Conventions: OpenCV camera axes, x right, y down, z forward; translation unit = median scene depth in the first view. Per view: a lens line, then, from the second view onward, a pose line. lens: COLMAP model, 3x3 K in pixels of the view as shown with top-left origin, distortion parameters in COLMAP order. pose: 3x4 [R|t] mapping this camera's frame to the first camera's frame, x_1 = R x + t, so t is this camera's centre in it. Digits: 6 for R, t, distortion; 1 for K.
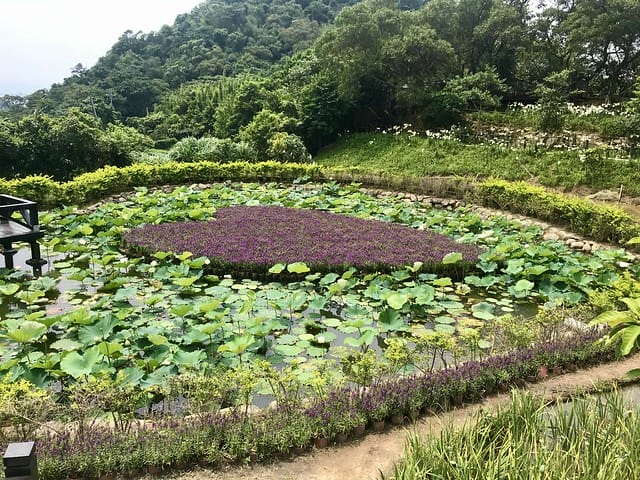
lens RADIAL K [[526.6, 0, 322.8], [0, 526.6, 236.8], [0, 0, 1]] dist [0.043434, -0.065310]
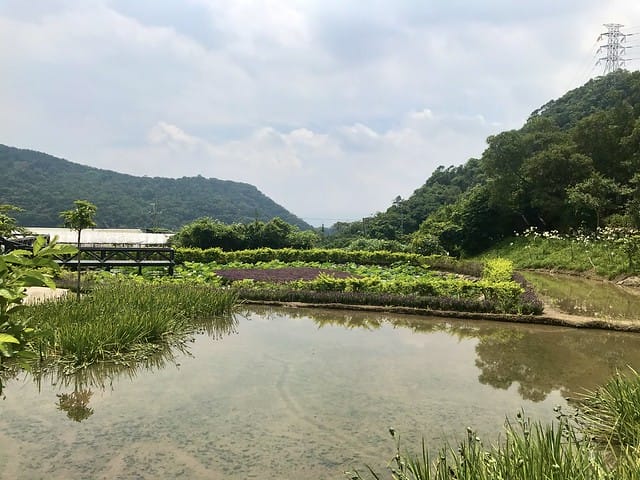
lens RADIAL K [[527.7, 0, 320.0], [0, 527.7, 240.0], [0, 0, 1]] dist [0.014178, 0.005157]
pose [[0.816352, -0.001756, -0.577552, 0.428395], [-0.129344, 0.974040, -0.185786, 0.080134], [0.562885, 0.226370, 0.794932, -0.143047]]
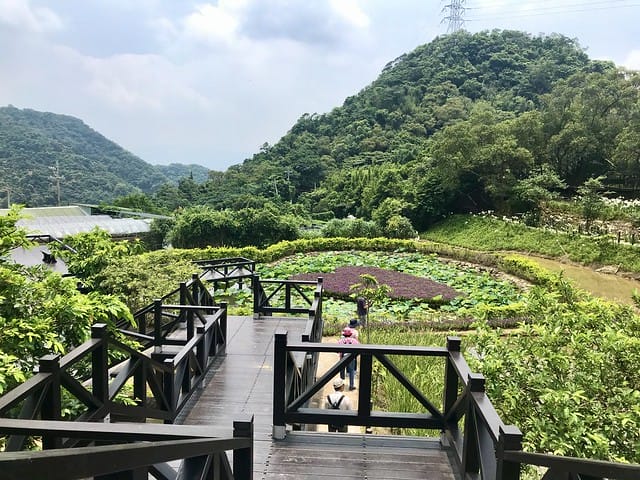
lens RADIAL K [[526.6, 0, 322.8], [0, 526.6, 236.8], [0, 0, 1]] dist [0.043434, -0.065310]
pose [[0.953793, 0.025171, -0.299410, 0.152869], [-0.058420, 0.993003, -0.102623, 0.017414], [0.294732, 0.115372, 0.948590, -0.394730]]
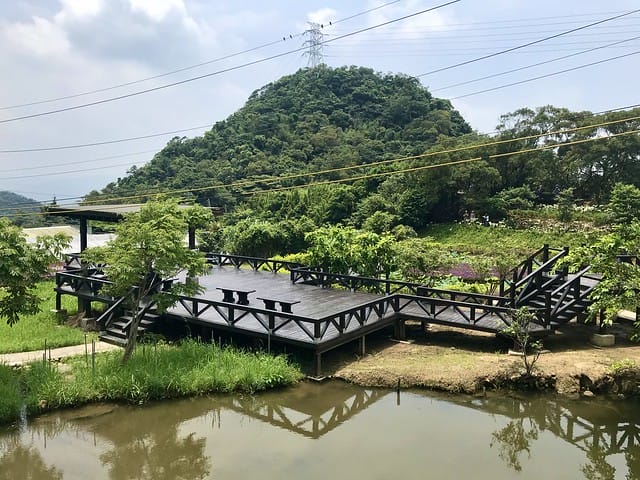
lens RADIAL K [[524.6, 0, 320.0], [0, 524.6, 240.0], [0, 0, 1]] dist [0.129275, -0.270862]
pose [[0.999734, -0.022488, 0.005217, -0.322056], [0.023018, 0.988257, -0.151056, 0.088451], [-0.001759, 0.151136, 0.988511, -0.598476]]
